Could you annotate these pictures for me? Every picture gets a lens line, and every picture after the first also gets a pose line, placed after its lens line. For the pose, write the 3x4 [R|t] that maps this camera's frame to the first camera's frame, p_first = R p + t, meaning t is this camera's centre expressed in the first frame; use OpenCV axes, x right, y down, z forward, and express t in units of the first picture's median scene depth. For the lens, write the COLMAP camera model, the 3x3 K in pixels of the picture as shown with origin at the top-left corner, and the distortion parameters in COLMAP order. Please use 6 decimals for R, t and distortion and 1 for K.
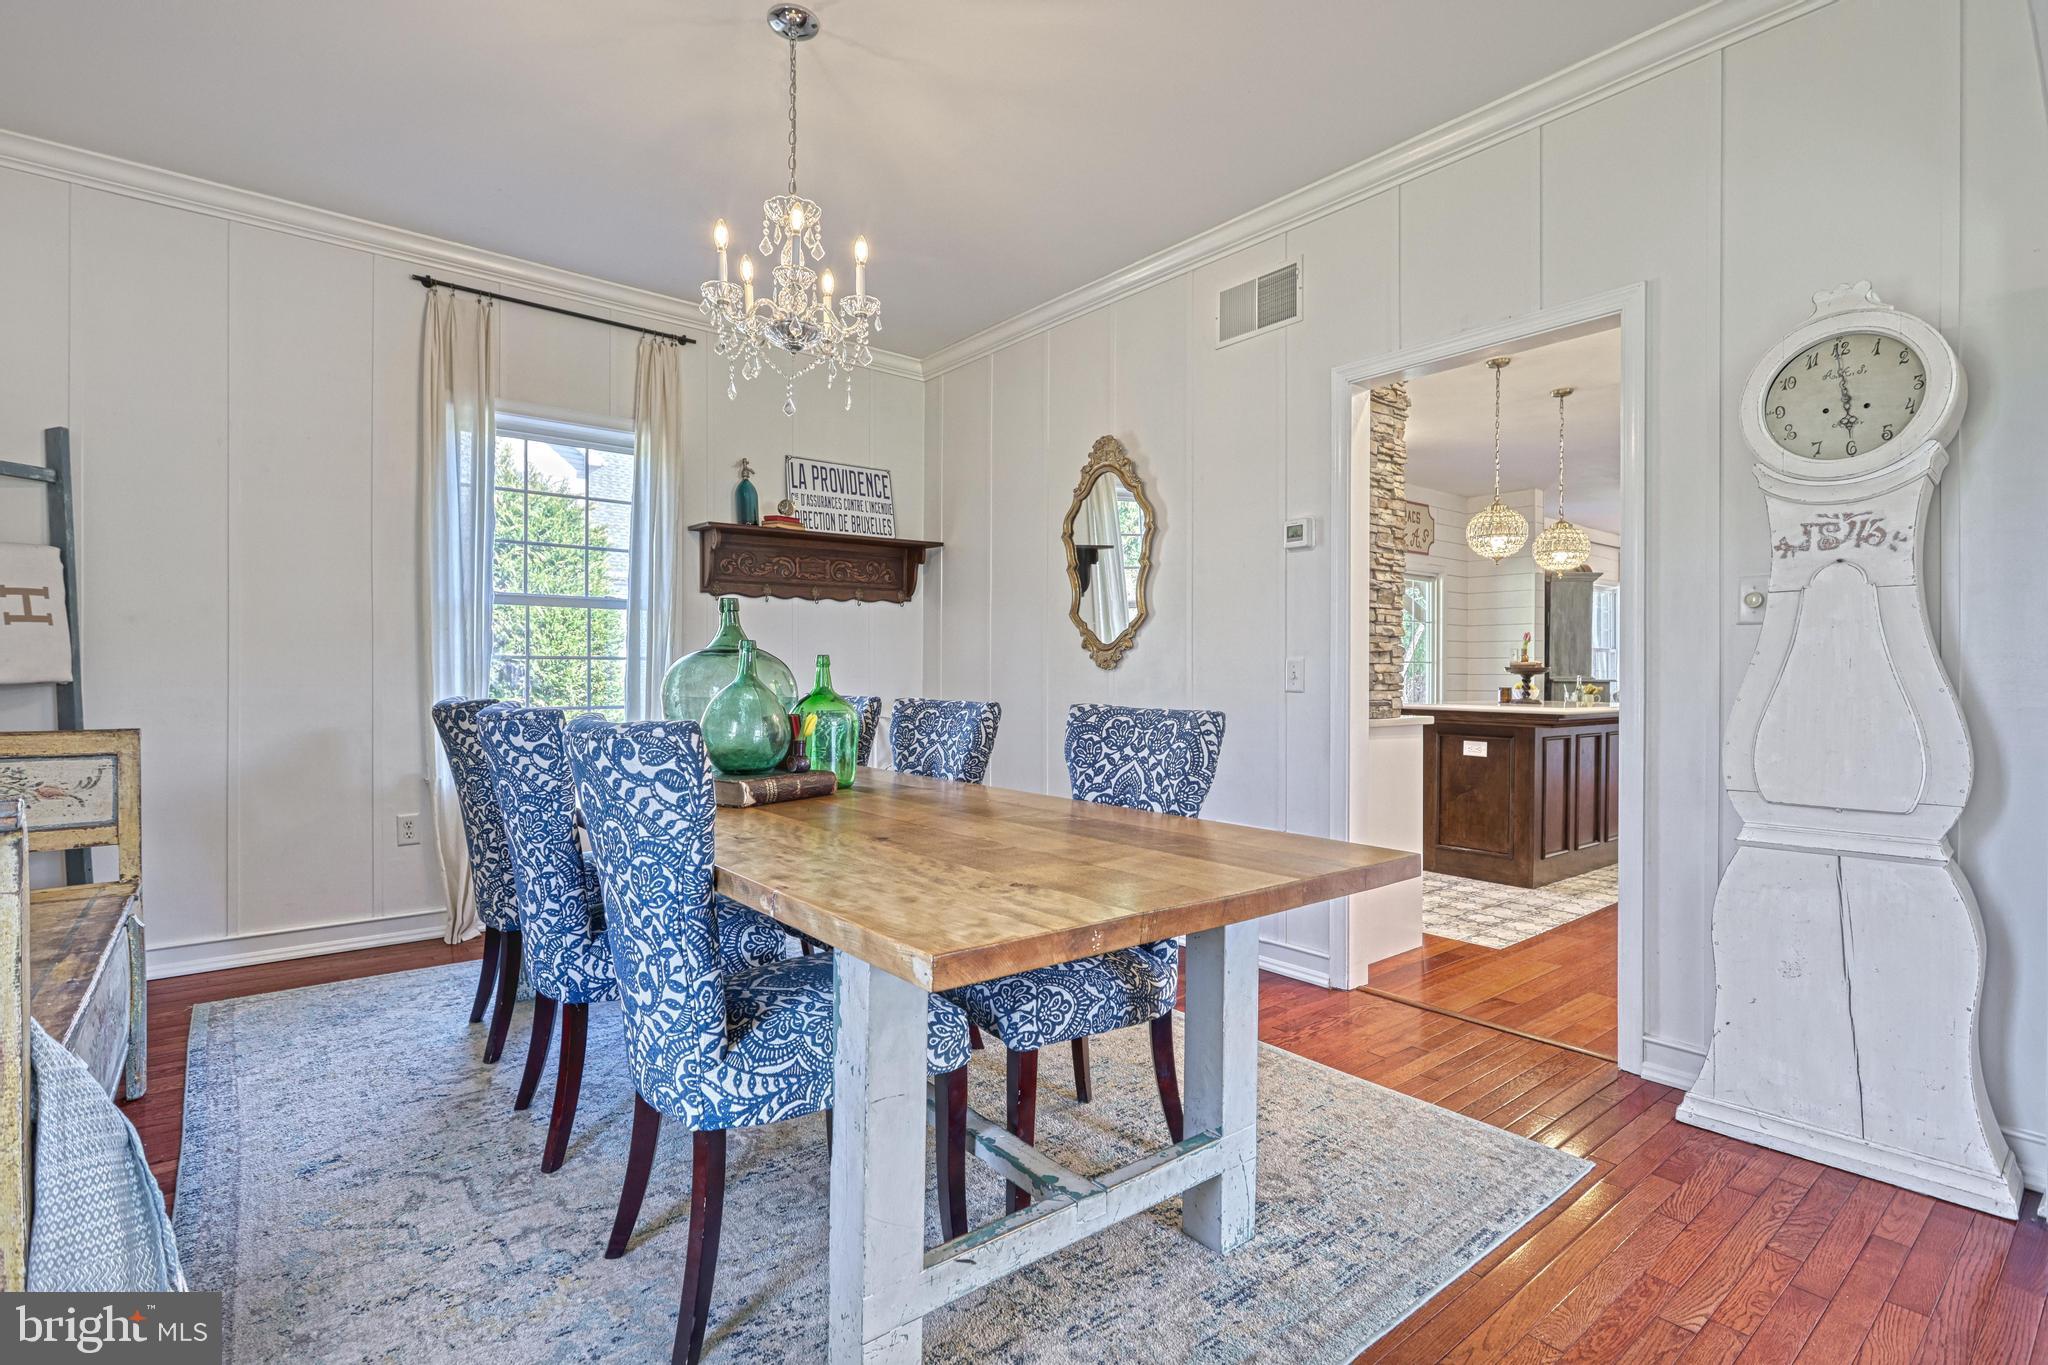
lens RADIAL K [[967.0, 0, 1023.3], [0, 967.0, 676.4], [0, 0, 1]] dist [-0.003569, 0.001988]
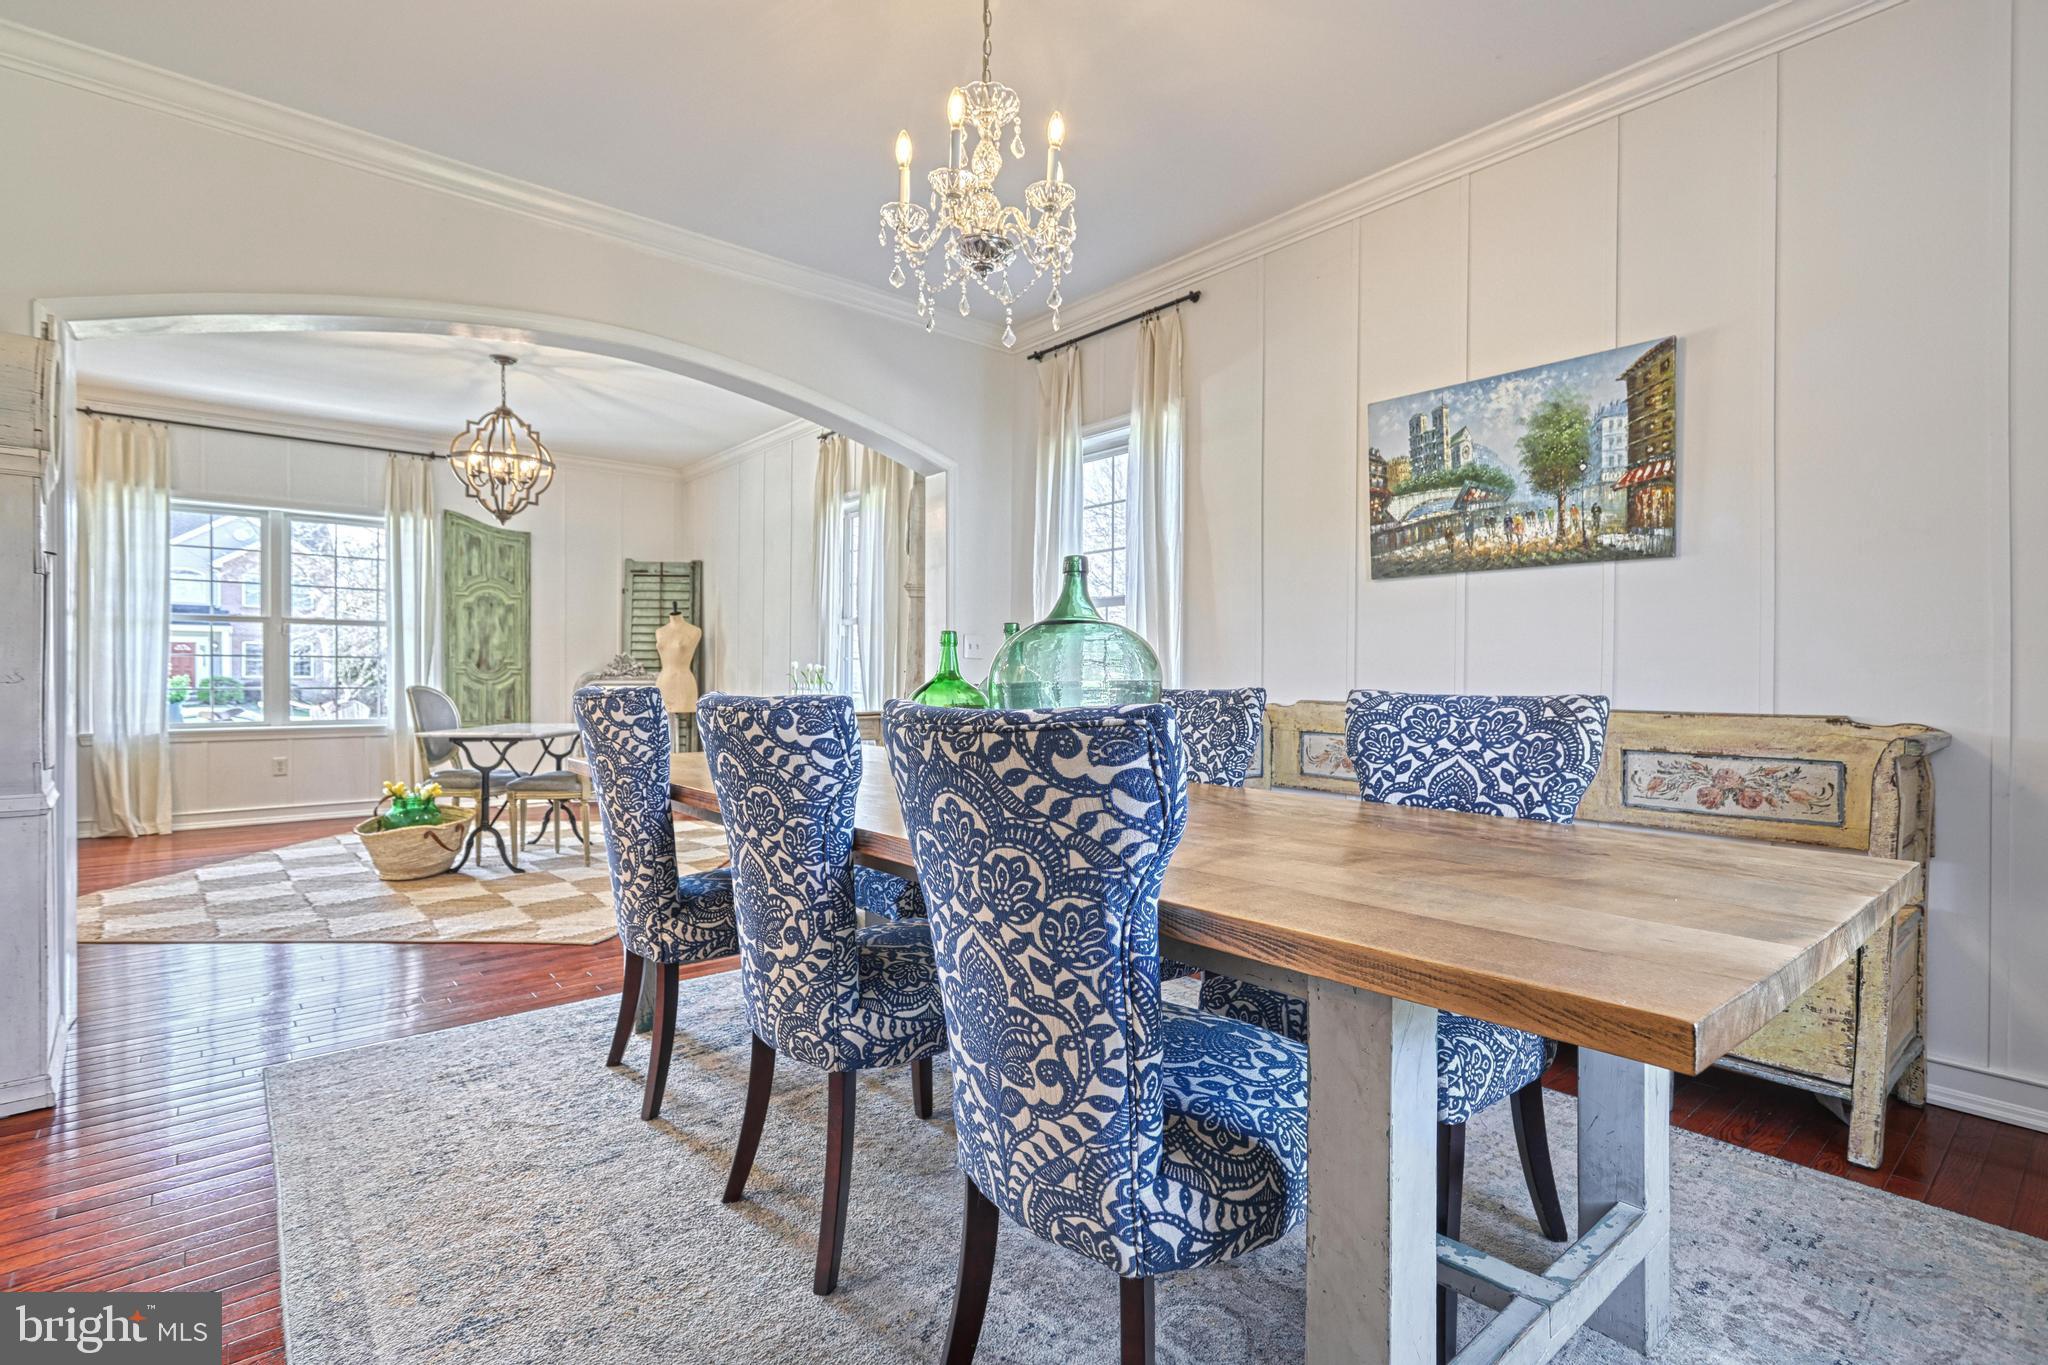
lens RADIAL K [[967.0, 0, 1023.3], [0, 967.0, 676.4], [0, 0, 1]] dist [-0.003569, 0.001988]
pose [[0.989803, 0.002031, 0.142430, -0.441758], [-0.002022, 0.999998, -0.000203, 0.022976], [-0.142430, -0.000087, 0.989805, 0.261026]]
